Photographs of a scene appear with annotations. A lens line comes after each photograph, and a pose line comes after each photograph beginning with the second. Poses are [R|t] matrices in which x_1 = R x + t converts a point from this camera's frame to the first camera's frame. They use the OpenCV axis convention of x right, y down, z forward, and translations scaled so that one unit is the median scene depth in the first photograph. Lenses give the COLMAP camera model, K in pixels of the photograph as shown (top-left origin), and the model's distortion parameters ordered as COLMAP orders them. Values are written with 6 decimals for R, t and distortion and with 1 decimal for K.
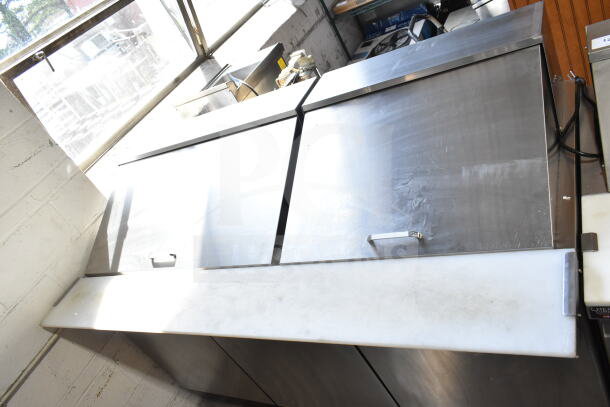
lens RADIAL K [[470.8, 0, 305.0], [0, 470.8, 203.5], [0, 0, 1]] dist [0.001225, 0.001860]
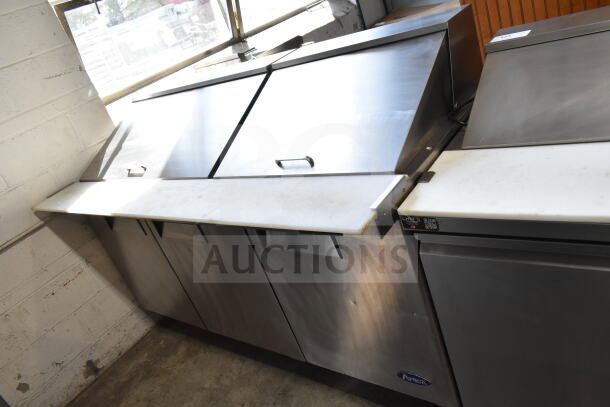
lens RADIAL K [[466.6, 0, 305.0], [0, 466.6, 203.5], [0, 0, 1]] dist [0.001859, 0.000650]
pose [[0.970429, 0.219468, -0.100510, 0.219658], [-0.225117, 0.973115, -0.048678, 0.141367], [0.087124, 0.069865, 0.993745, -0.113665]]
